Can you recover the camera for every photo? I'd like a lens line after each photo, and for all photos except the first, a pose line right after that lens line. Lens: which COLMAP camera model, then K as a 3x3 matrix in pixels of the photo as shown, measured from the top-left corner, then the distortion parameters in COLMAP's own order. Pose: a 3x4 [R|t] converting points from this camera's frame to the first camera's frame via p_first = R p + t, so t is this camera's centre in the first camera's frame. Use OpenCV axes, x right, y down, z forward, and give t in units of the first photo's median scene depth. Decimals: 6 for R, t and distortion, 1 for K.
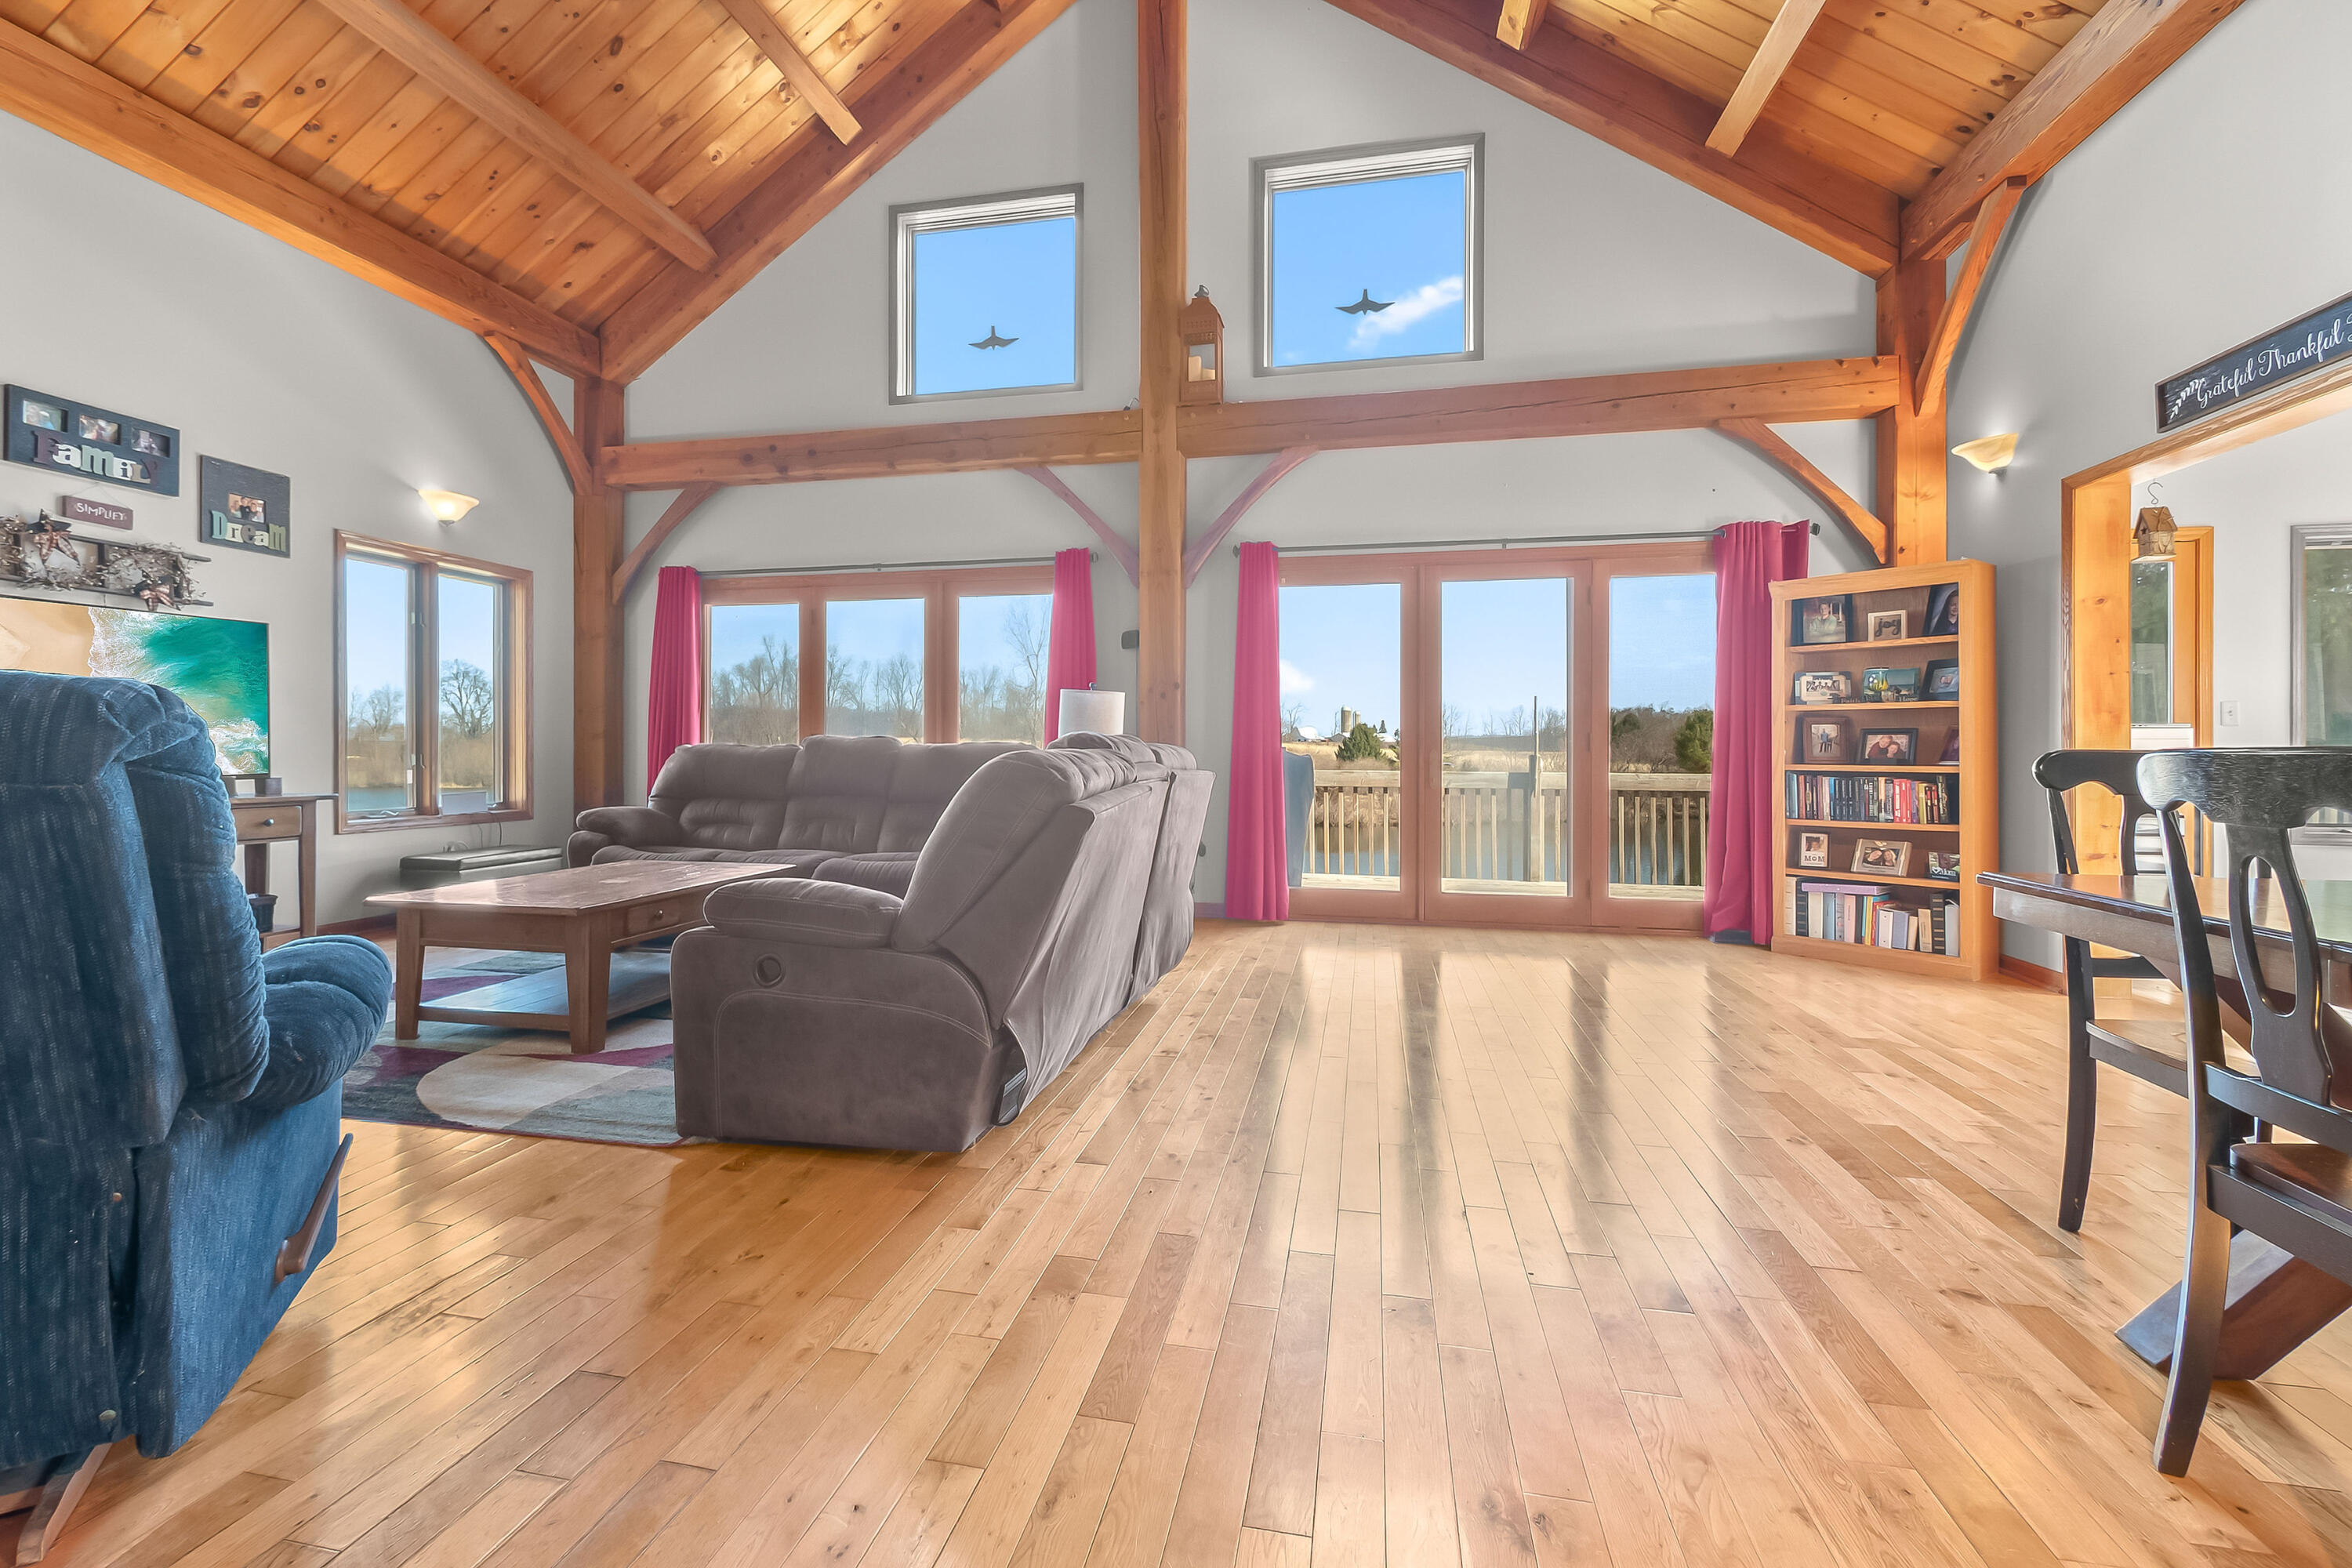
lens RADIAL K [[1054.2, 0, 1138.9], [0, 1054.2, 738.3], [0, 0, 1]] dist [0.010643, -0.004730]
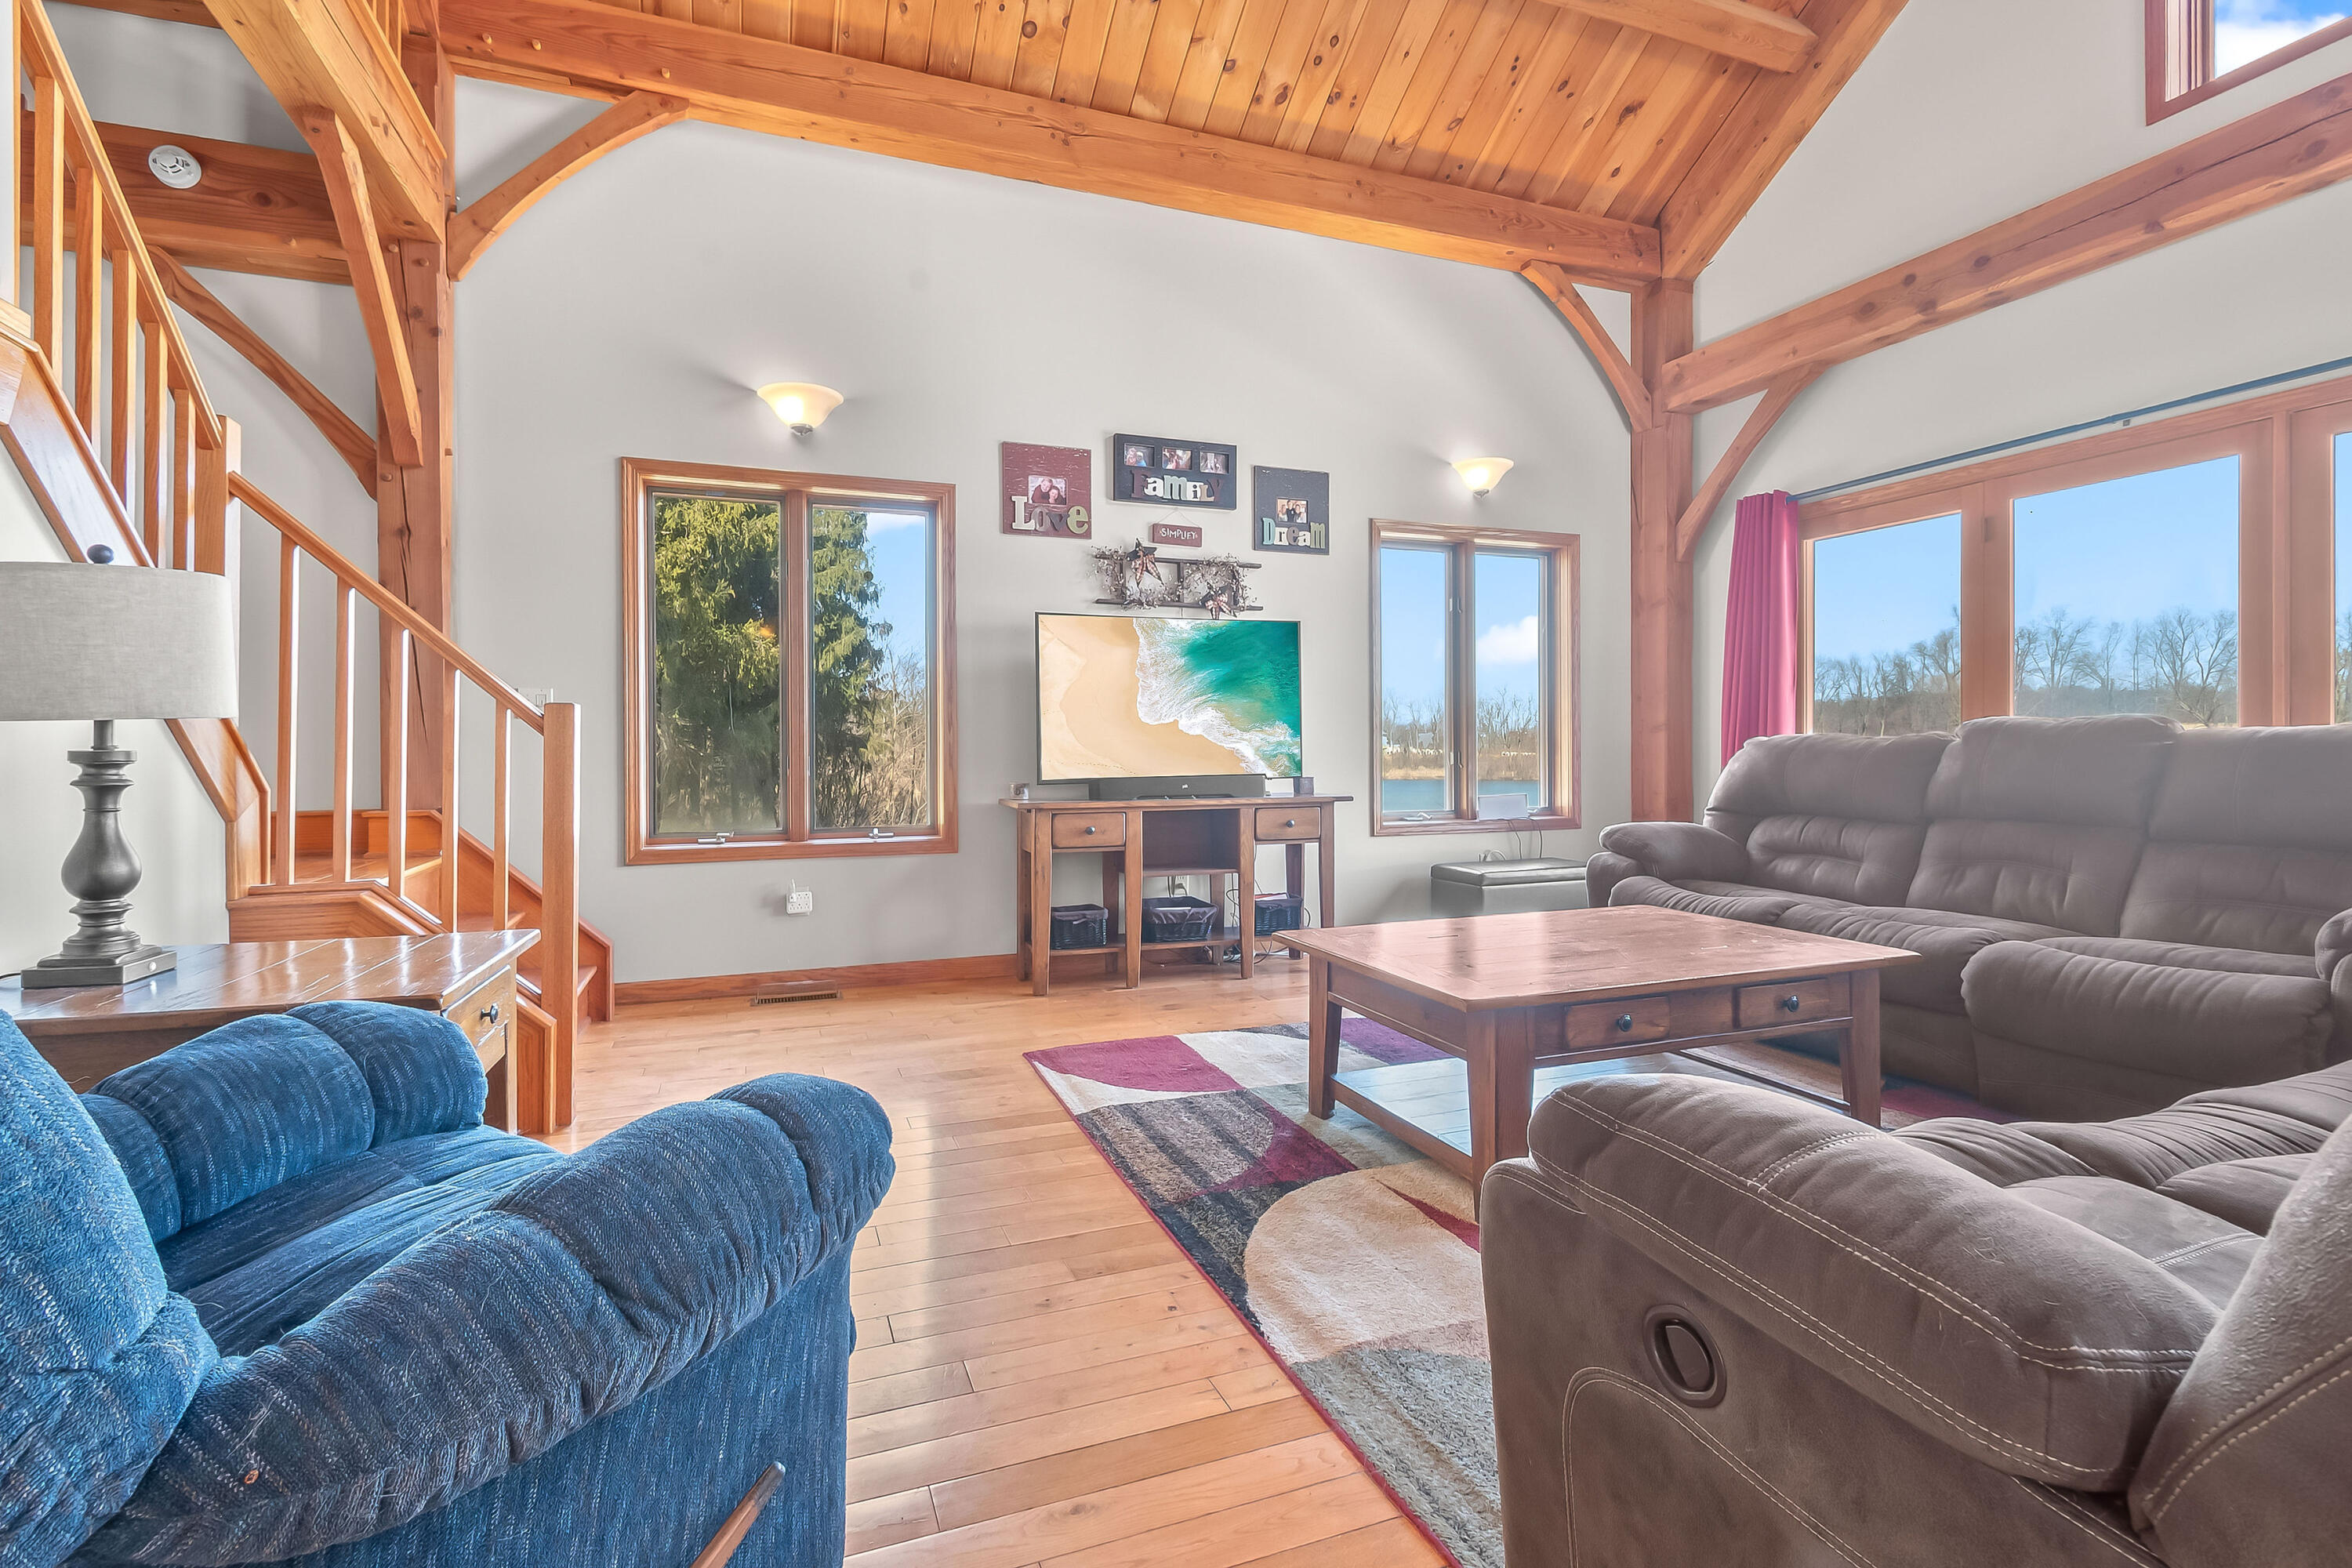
lens RADIAL K [[1054.2, 0, 1136.9], [0, 1054.2, 762.4], [0, 0, 1]] dist [0.010643, -0.004730]
pose [[0.540865, 0.002153, -0.841106, -0.061650], [0.020070, 0.999679, 0.015464, 0.004041], [0.840870, -0.025245, 0.540649, 0.272142]]
